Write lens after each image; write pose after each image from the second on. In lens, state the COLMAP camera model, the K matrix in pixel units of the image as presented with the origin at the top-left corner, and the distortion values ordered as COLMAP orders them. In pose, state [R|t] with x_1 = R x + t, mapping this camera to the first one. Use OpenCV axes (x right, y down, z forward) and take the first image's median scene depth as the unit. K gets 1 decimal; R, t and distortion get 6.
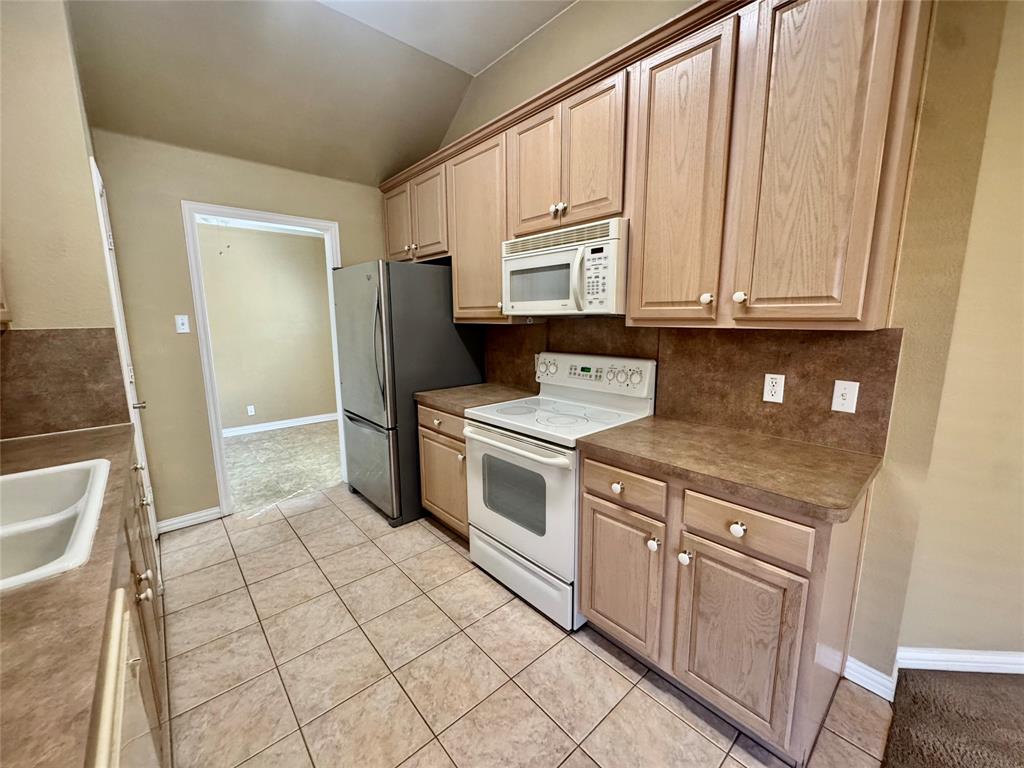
lens RADIAL K [[409.3, 0, 512.5], [0, 409.3, 383.7], [0, 0, 1]] dist [-0.003048, 0.000940]
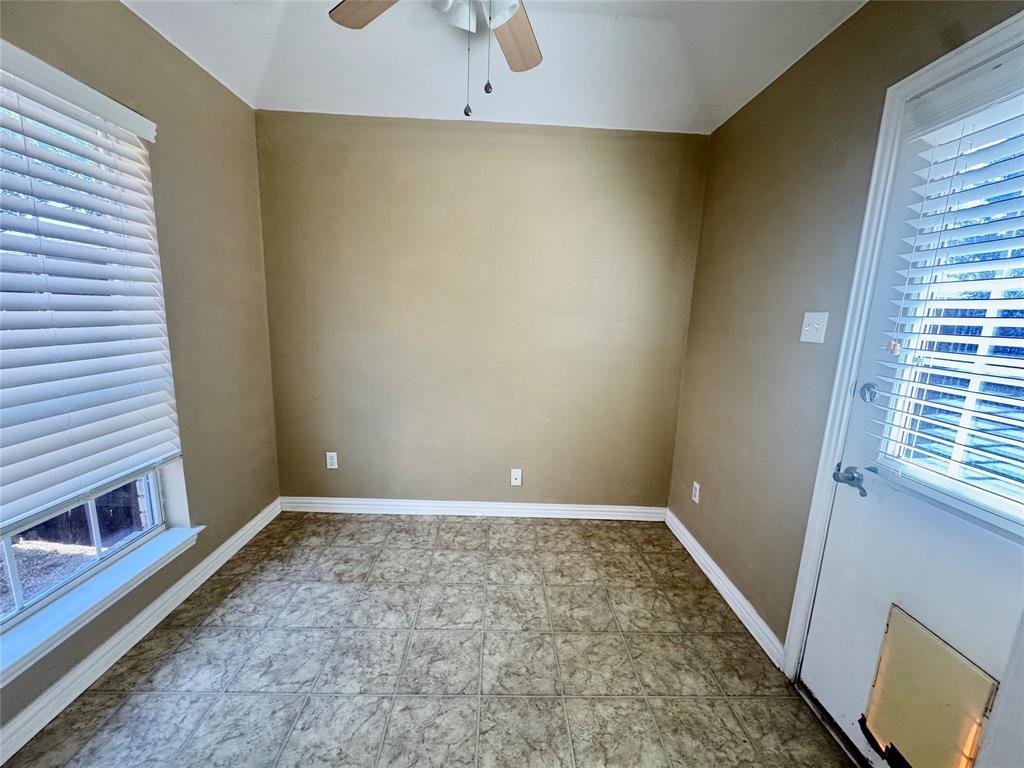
lens RADIAL K [[409.3, 0, 513.2], [0, 409.3, 385.9], [0, 0, 1]] dist [-0.003048, 0.000940]
pose [[0.767473, 0.153930, -0.622326, -0.866826], [-0.149089, 0.986986, 0.060266, -0.232190], [0.623504, 0.046529, 0.780434, 1.524424]]
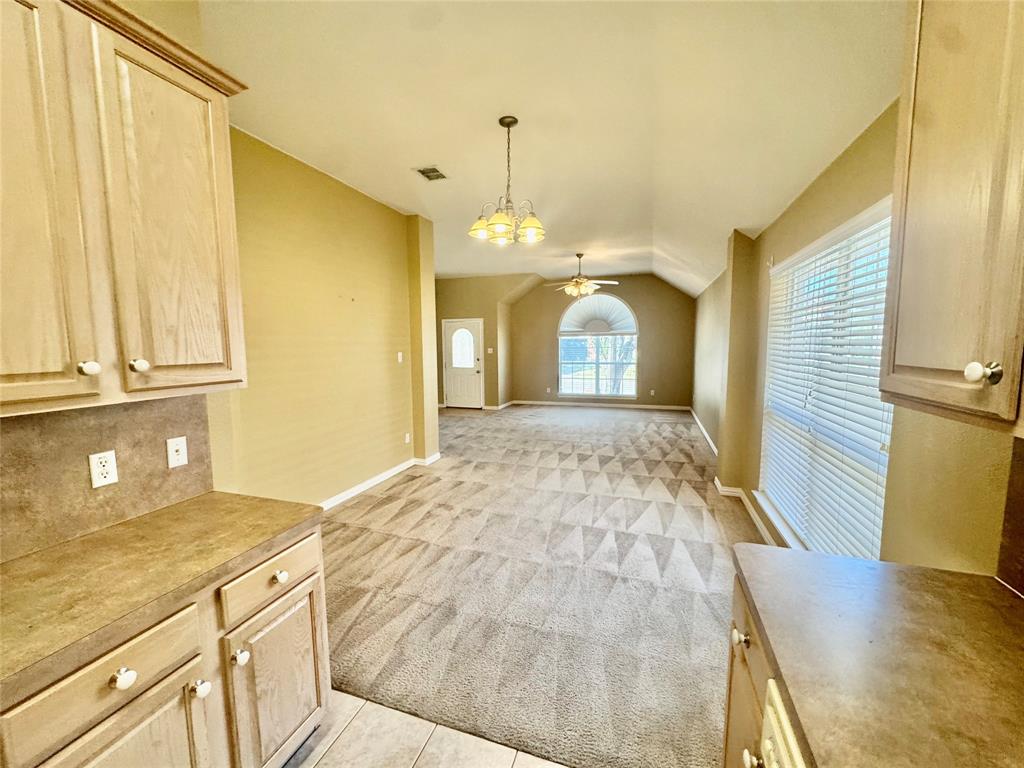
lens RADIAL K [[409.3, 0, 513.4], [0, 409.3, 383.3], [0, 0, 1]] dist [-0.003048, 0.000940]
pose [[-0.500038, -0.075596, 0.862697, -0.420184], [0.154681, 0.972367, 0.174862, -0.152658], [-0.852077, 0.220881, -0.474527, 0.564018]]
